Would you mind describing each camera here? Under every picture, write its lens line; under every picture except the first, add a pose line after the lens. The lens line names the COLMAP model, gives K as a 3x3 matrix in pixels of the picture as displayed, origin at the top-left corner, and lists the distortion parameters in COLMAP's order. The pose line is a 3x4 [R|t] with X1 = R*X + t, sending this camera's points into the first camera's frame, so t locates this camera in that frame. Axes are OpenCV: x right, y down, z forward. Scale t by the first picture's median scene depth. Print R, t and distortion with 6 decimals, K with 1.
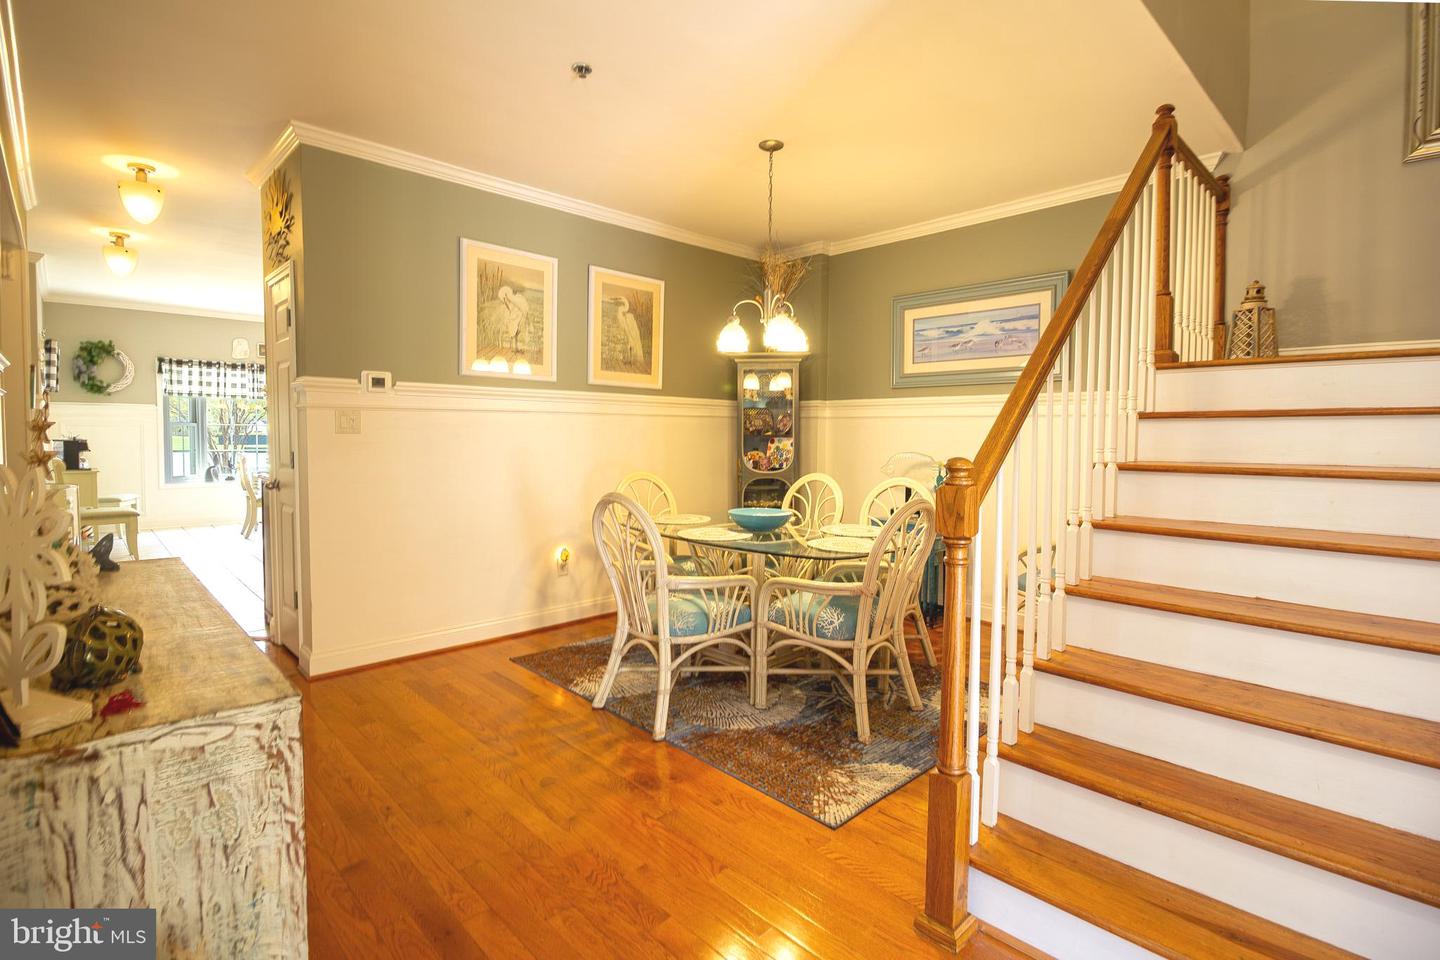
lens RADIAL K [[673.1, 0, 719.2], [0, 673.1, 473.1], [0, 0, 1]] dist [-0.003088, -0.010089]
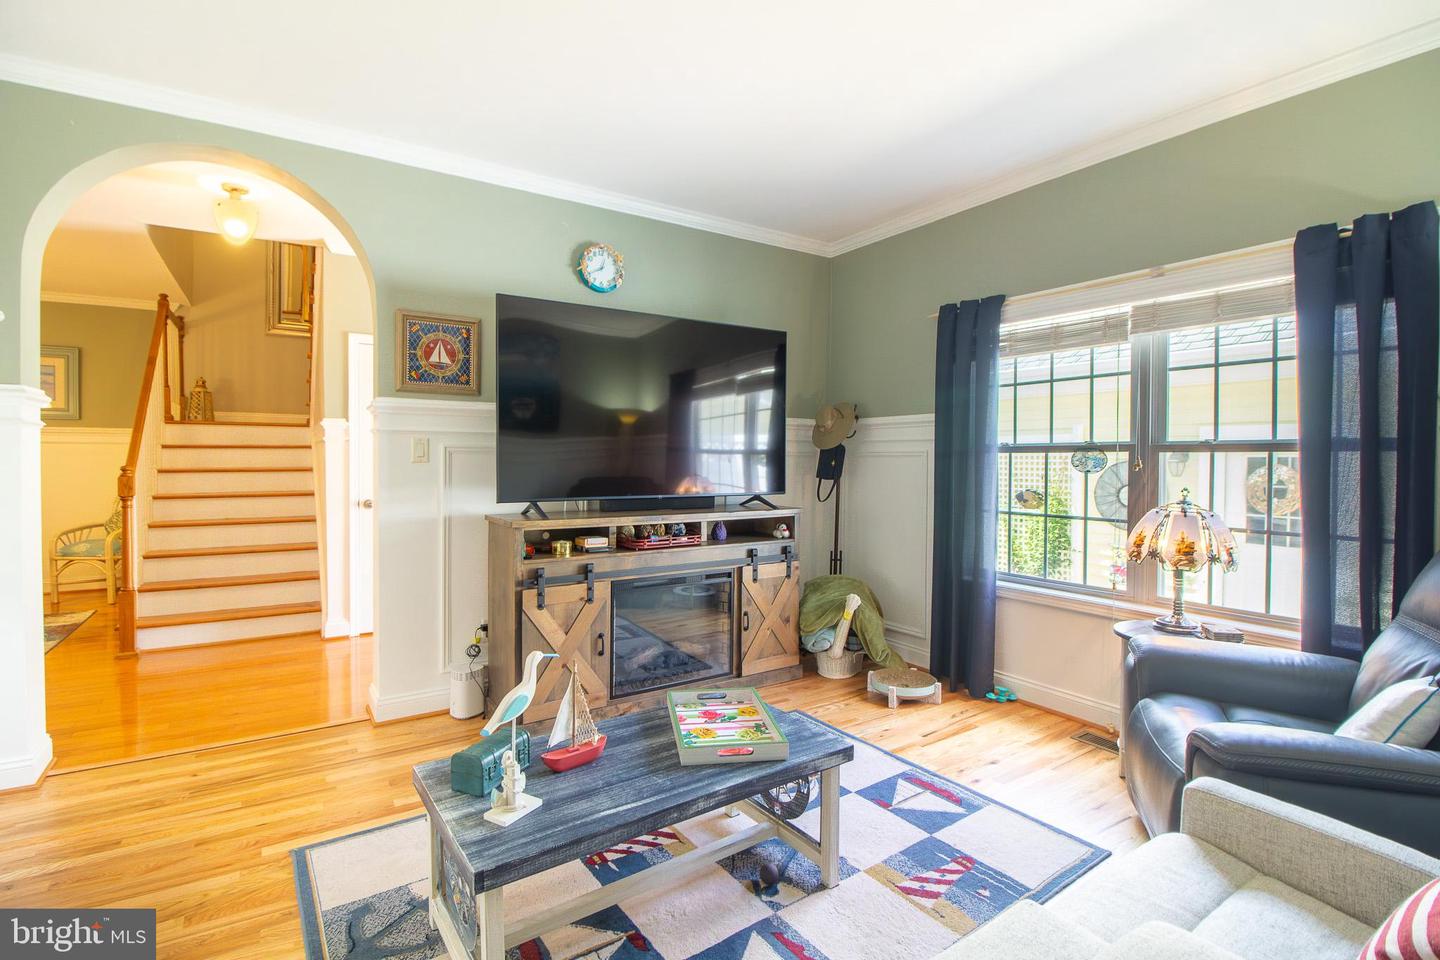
lens RADIAL K [[673.1, 0, 724.1], [0, 673.1, 471.7], [0, 0, 1]] dist [-0.003088, -0.010089]
pose [[0.169834, -0.018019, 0.985308, -0.899720], [0.046288, 0.998875, 0.010289, 0.041098], [-0.984385, 0.043860, 0.170477, -0.855973]]
